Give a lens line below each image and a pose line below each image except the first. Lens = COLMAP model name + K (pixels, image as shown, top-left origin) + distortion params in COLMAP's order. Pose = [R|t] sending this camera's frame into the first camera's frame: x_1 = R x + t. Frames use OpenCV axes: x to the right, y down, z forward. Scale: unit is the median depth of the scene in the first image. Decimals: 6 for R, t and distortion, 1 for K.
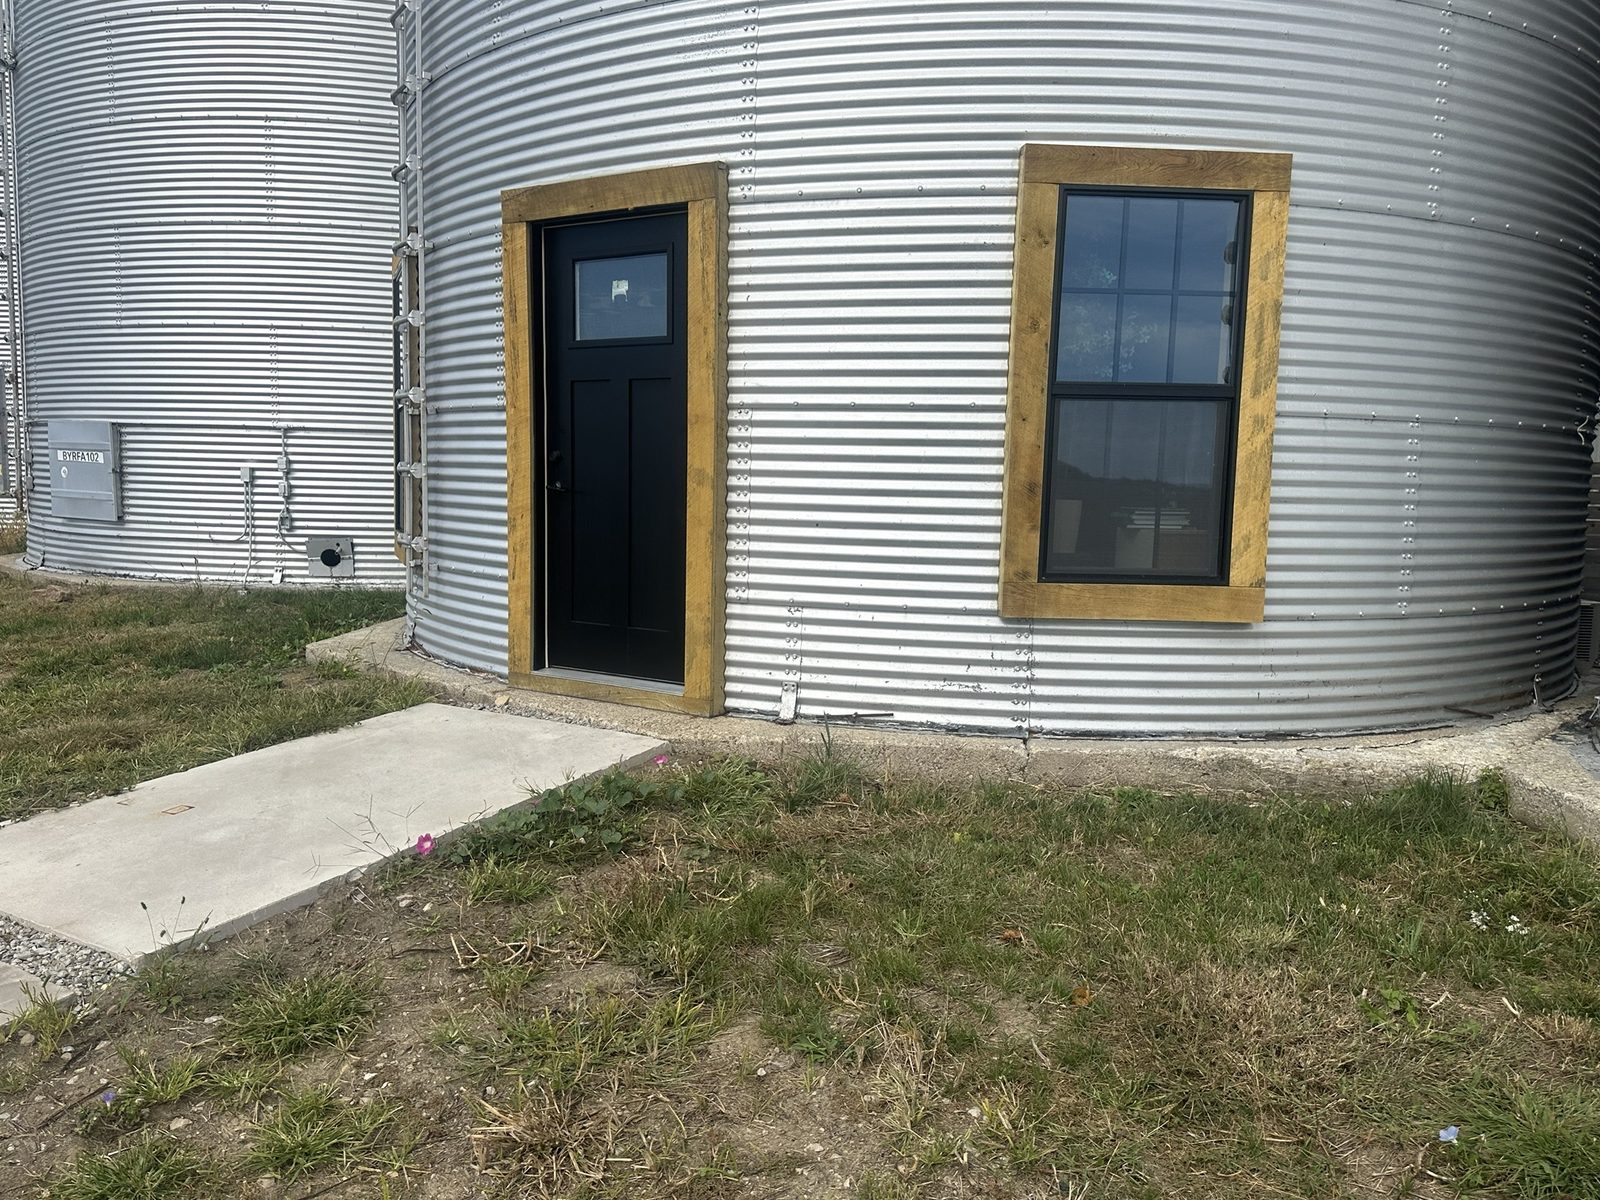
lens RADIAL K [[1196.8, 0, 790.8], [0, 1196.8, 607.7], [0, 0, 1]] dist [0.176480, -0.364930]
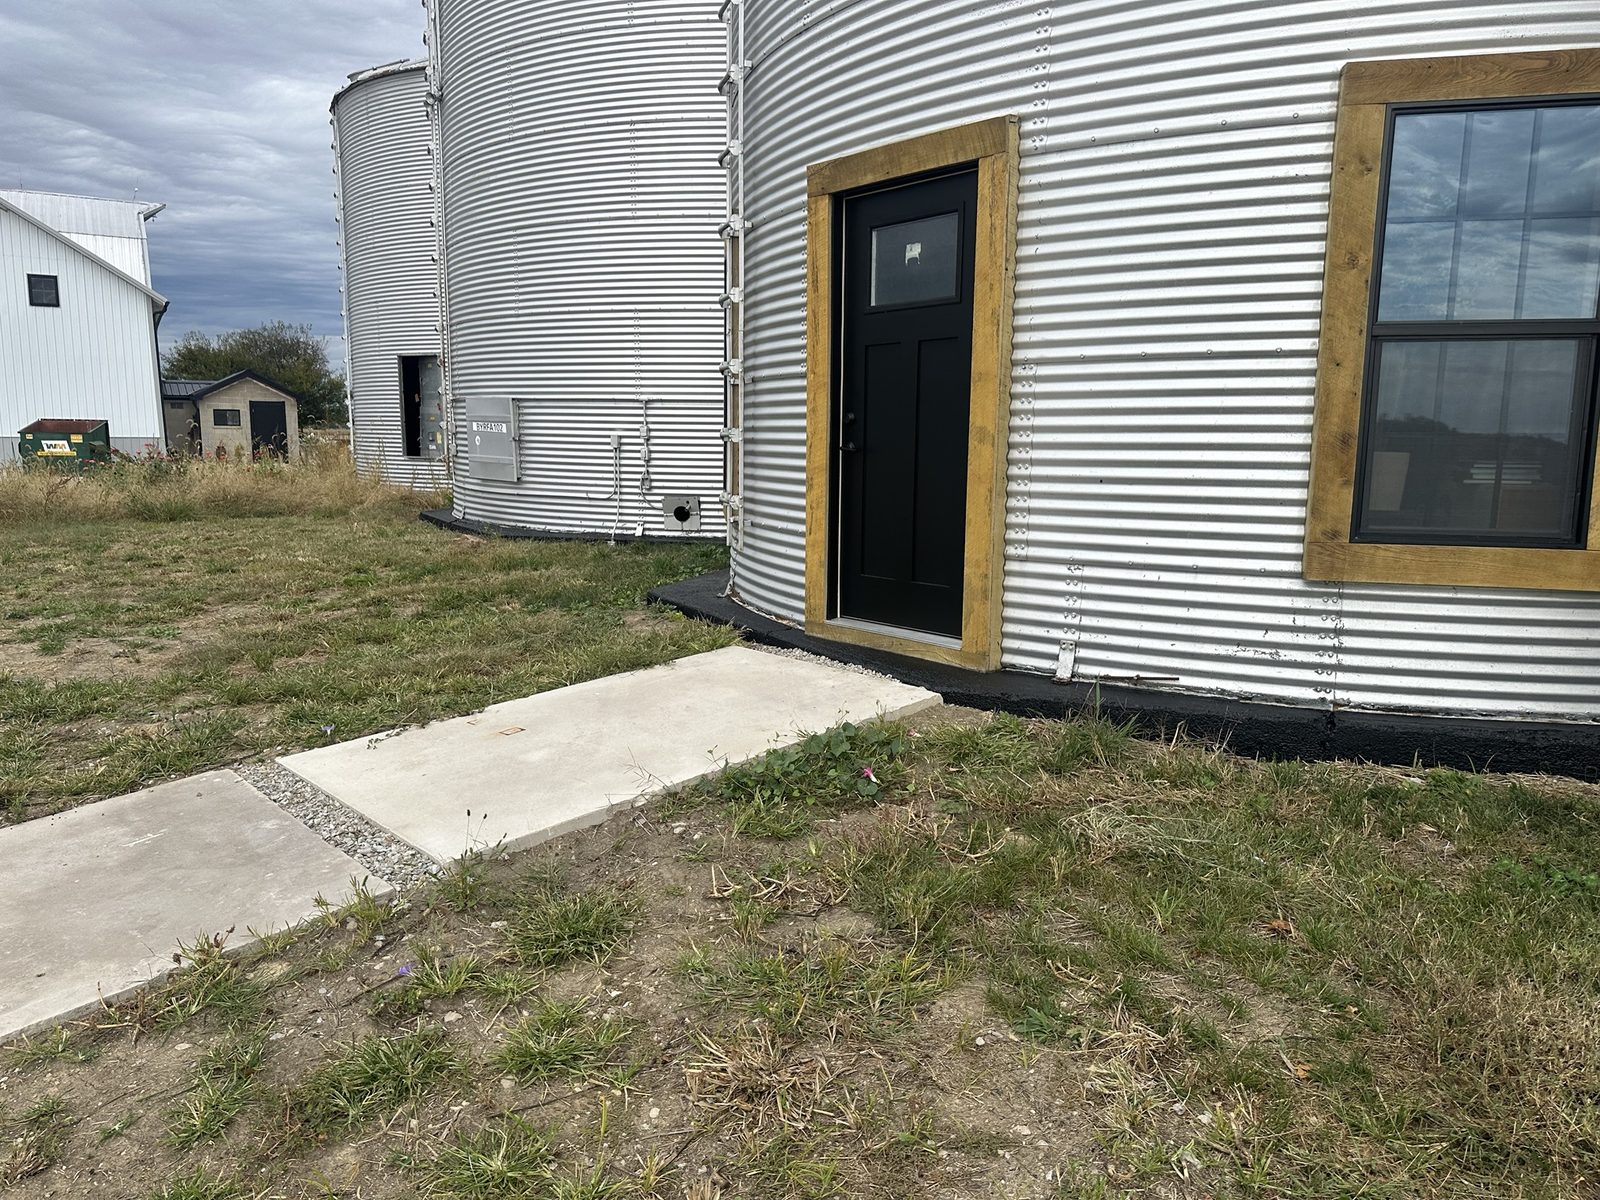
lens RADIAL K [[1106.9, 0, 789.2], [0, 1106.9, 606.7], [0, 0, 1]] dist [0.110543, -0.167545]
pose [[0.957907, 0.028374, -0.285674, 0.041474], [-0.016278, 0.998871, 0.044629, -0.003597], [0.286617, -0.038101, 0.957287, 0.054166]]
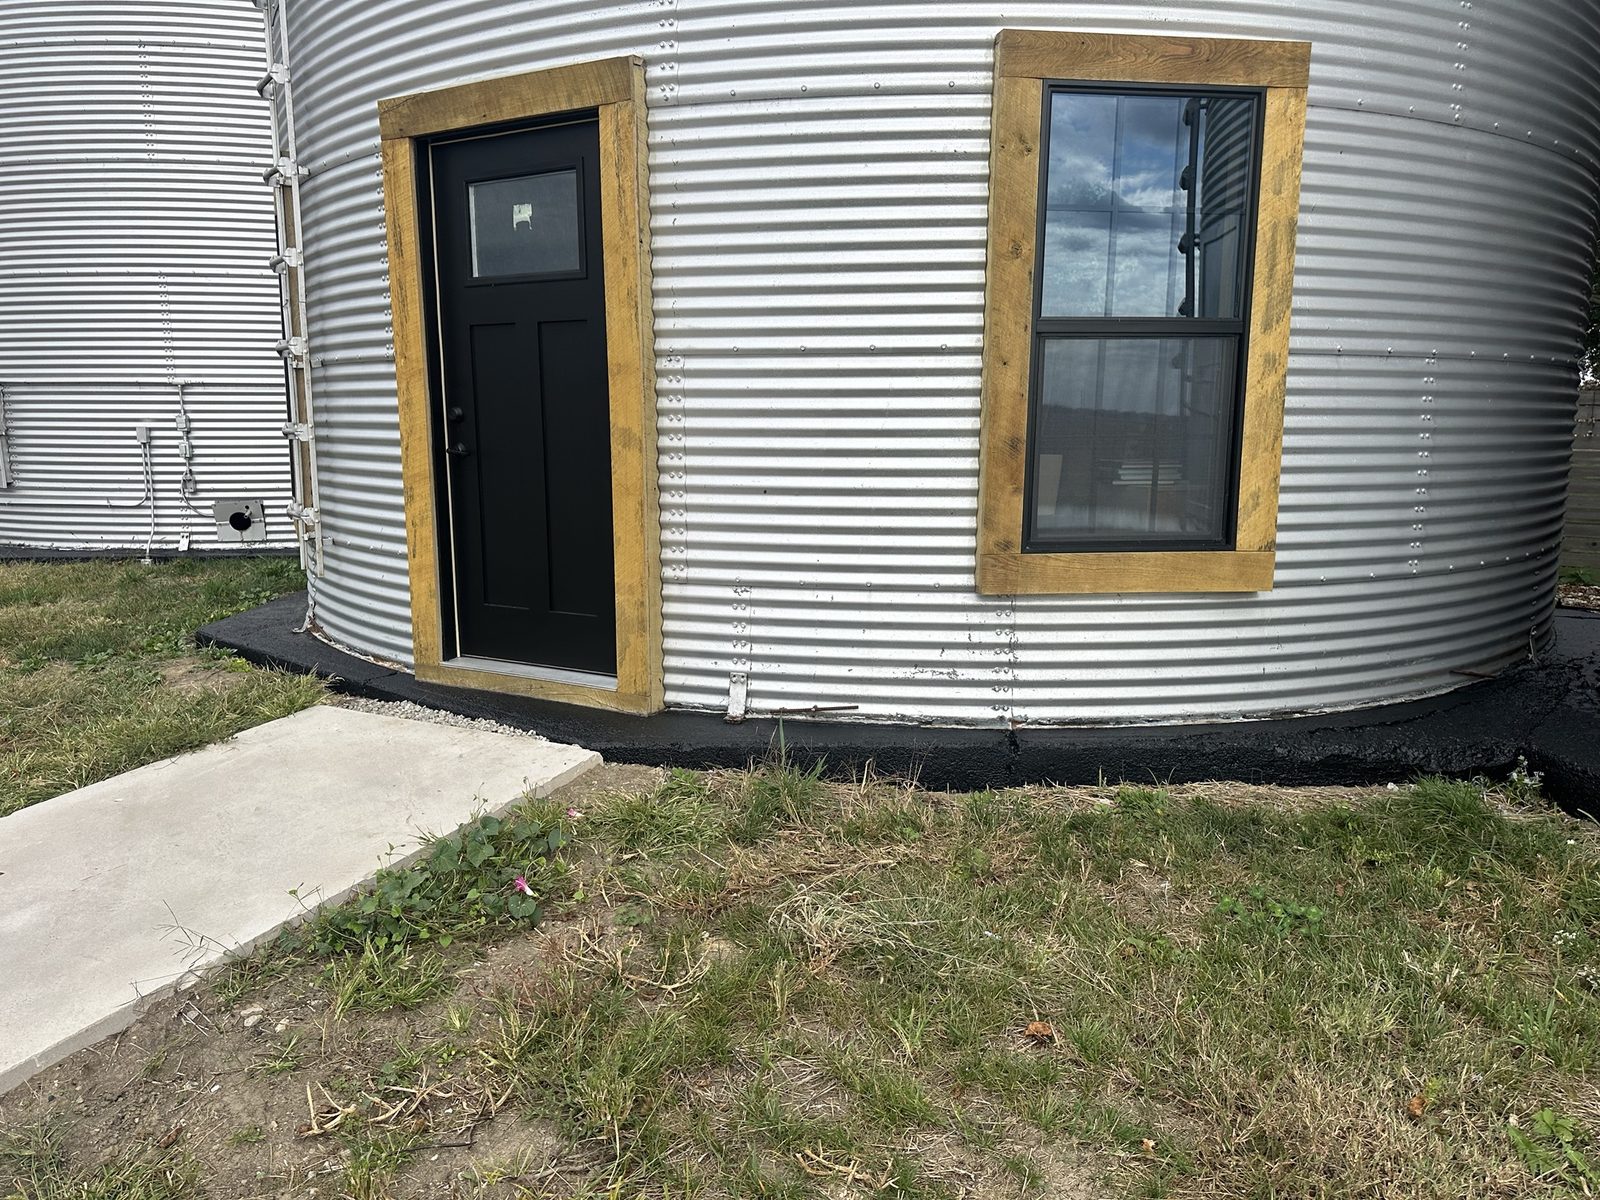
lens RADIAL K [[1106.9, 0, 789.2], [0, 1106.9, 606.7], [0, 0, 1]] dist [0.110543, -0.167545]
pose [[0.997879, -0.030741, 0.057378, -0.008819], [0.027171, 0.997706, 0.062005, -0.035703], [-0.059152, -0.060314, 0.996425, 0.204341]]
